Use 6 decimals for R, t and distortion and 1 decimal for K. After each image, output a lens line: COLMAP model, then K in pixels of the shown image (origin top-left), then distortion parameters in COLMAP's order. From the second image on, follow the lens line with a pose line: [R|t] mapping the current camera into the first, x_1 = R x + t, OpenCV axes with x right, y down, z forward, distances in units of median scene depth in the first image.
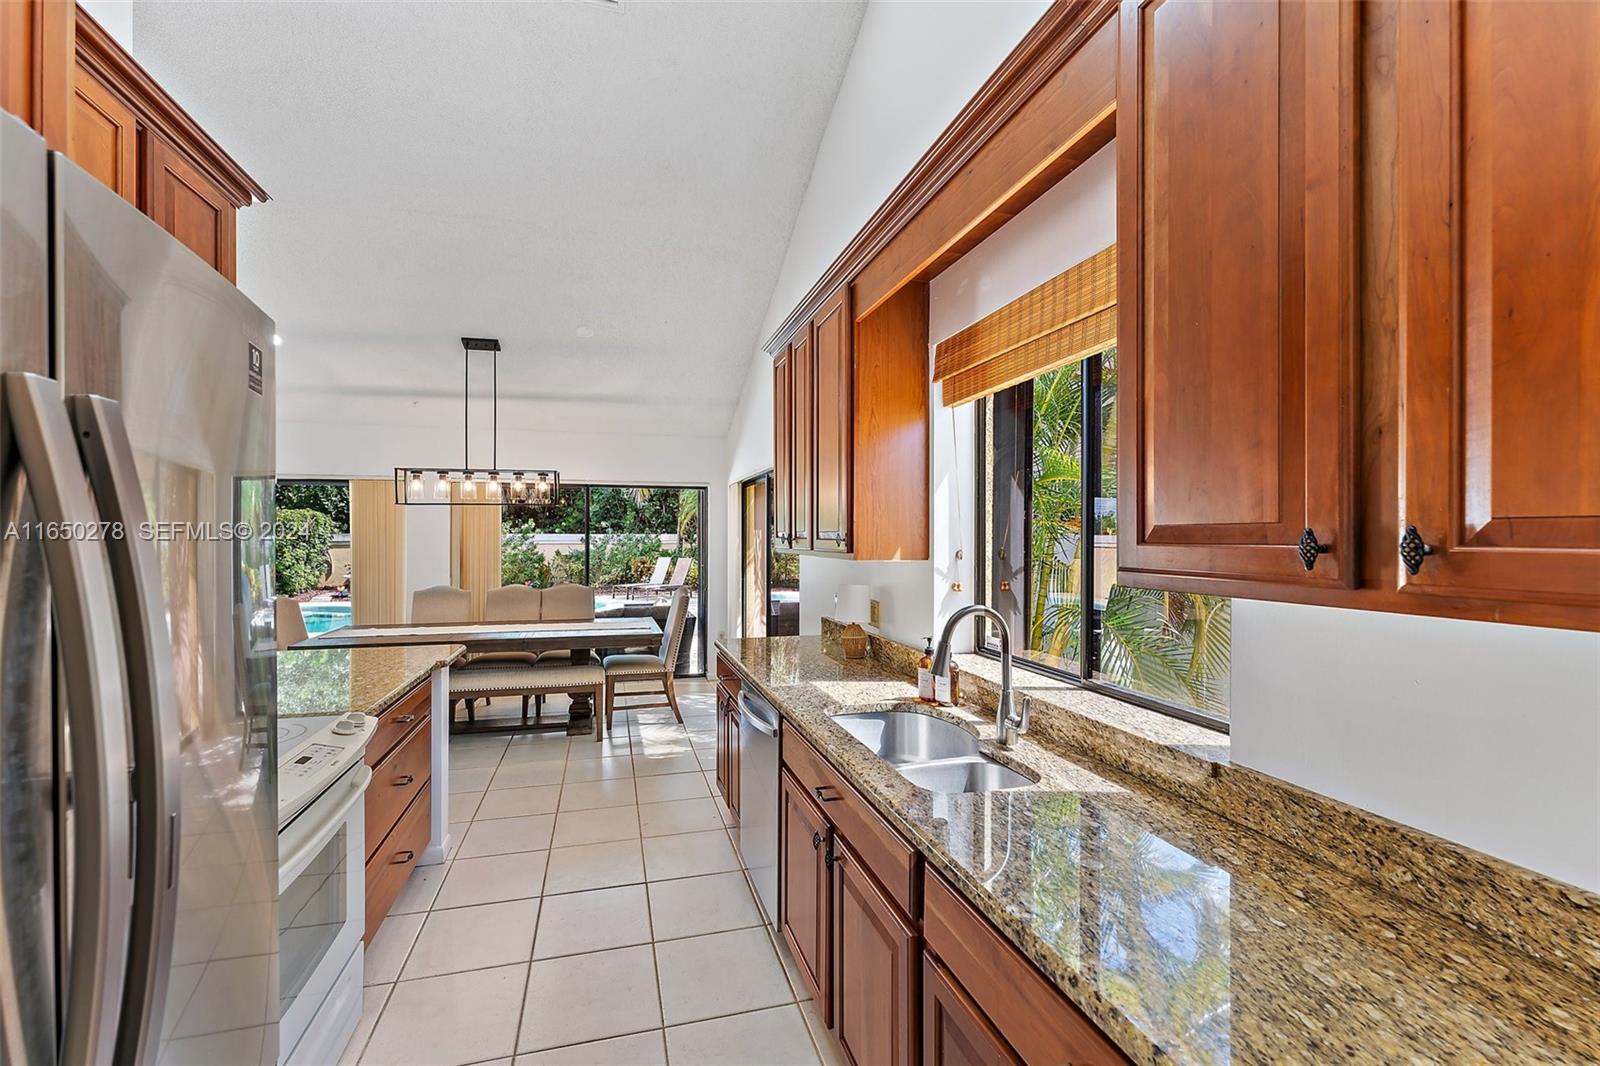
lens RADIAL K [[641.6, 0, 791.9], [0, 641.6, 529.4], [0, 0, 1]] dist [0.002399, 0.000467]
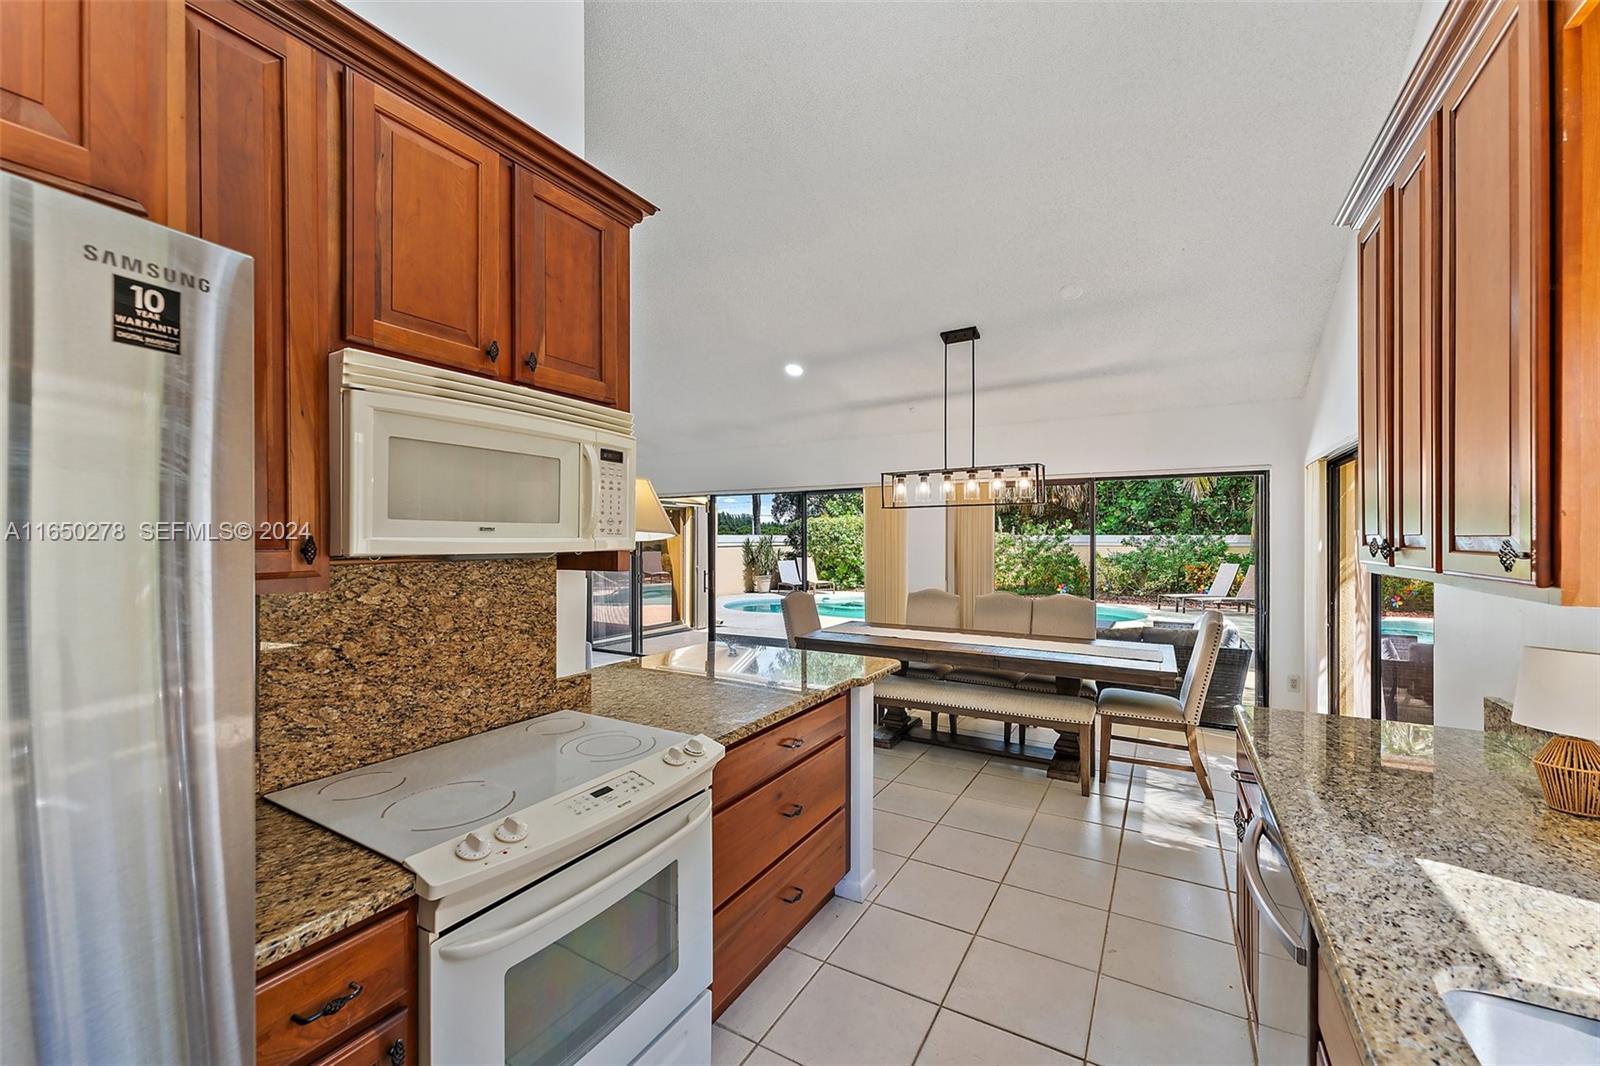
lens RADIAL K [[641.6, 0, 797.9], [0, 641.6, 534.8], [0, 0, 1]] dist [0.002399, 0.000467]
pose [[0.694955, -0.003044, -0.719047, 0.025267], [0.008140, 0.999960, 0.003634, -0.001583], [0.719007, -0.008379, 0.694952, 0.169009]]
